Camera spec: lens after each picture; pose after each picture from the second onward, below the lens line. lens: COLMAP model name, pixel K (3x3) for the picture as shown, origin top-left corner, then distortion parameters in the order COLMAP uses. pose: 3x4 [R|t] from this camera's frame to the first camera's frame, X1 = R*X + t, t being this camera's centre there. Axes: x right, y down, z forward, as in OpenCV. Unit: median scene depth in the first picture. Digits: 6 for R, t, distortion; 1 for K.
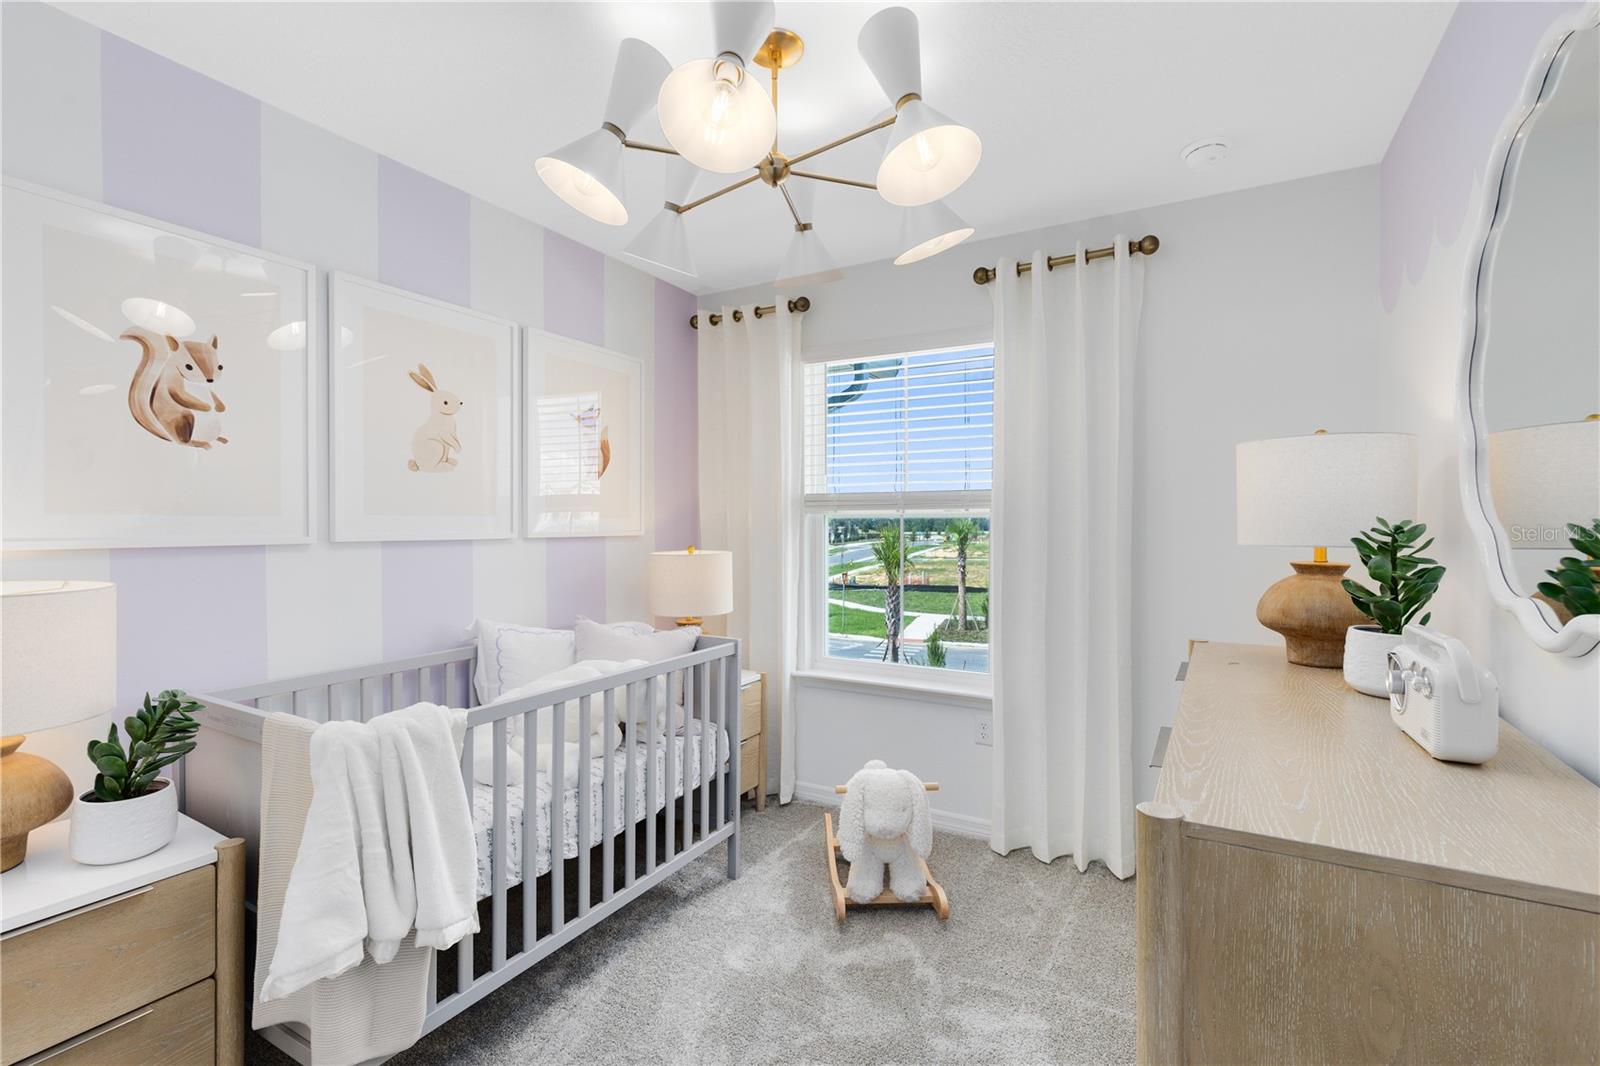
lens RADIAL K [[731.1, 0, 796.2], [0, 731.1, 524.1], [0, 0, 1]] dist [0.012243, -0.002150]
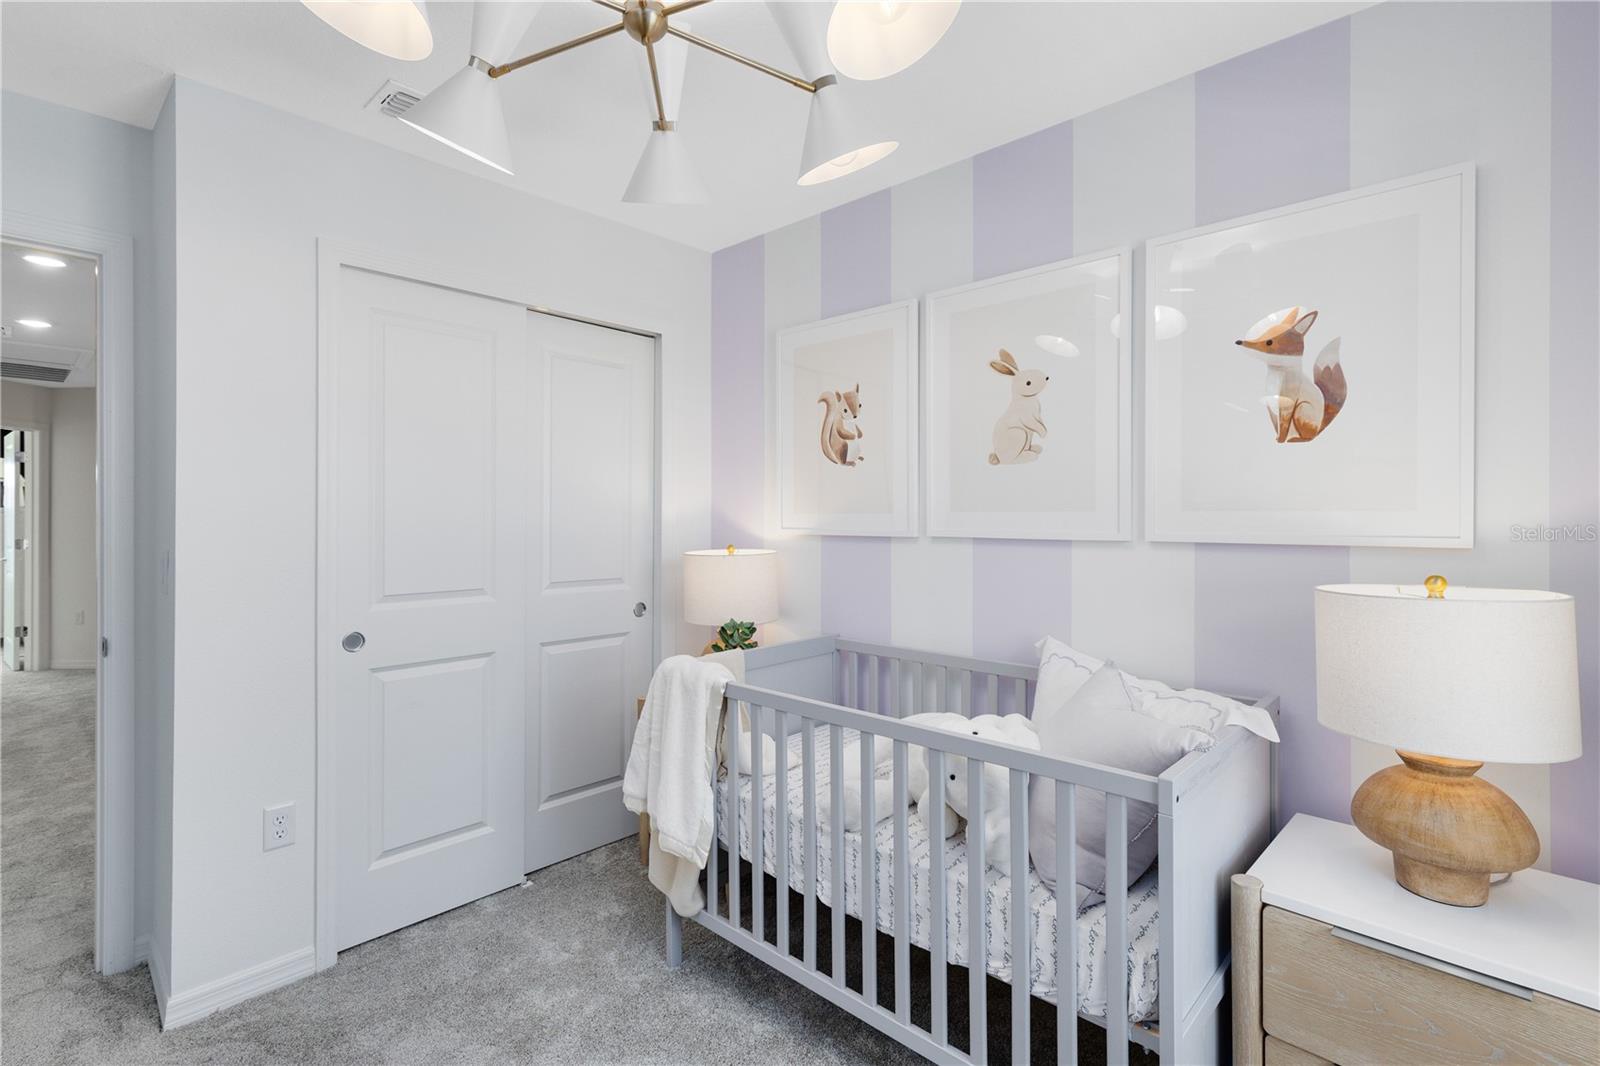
lens RADIAL K [[731.1, 0, 801.8], [0, 731.1, 520.2], [0, 0, 1]] dist [0.012243, -0.002150]
pose [[-0.226567, 0.003172, -0.973990, 0.557770], [-0.003514, 0.999986, 0.004074, -0.004736], [0.973989, 0.004346, -0.226552, 1.184026]]
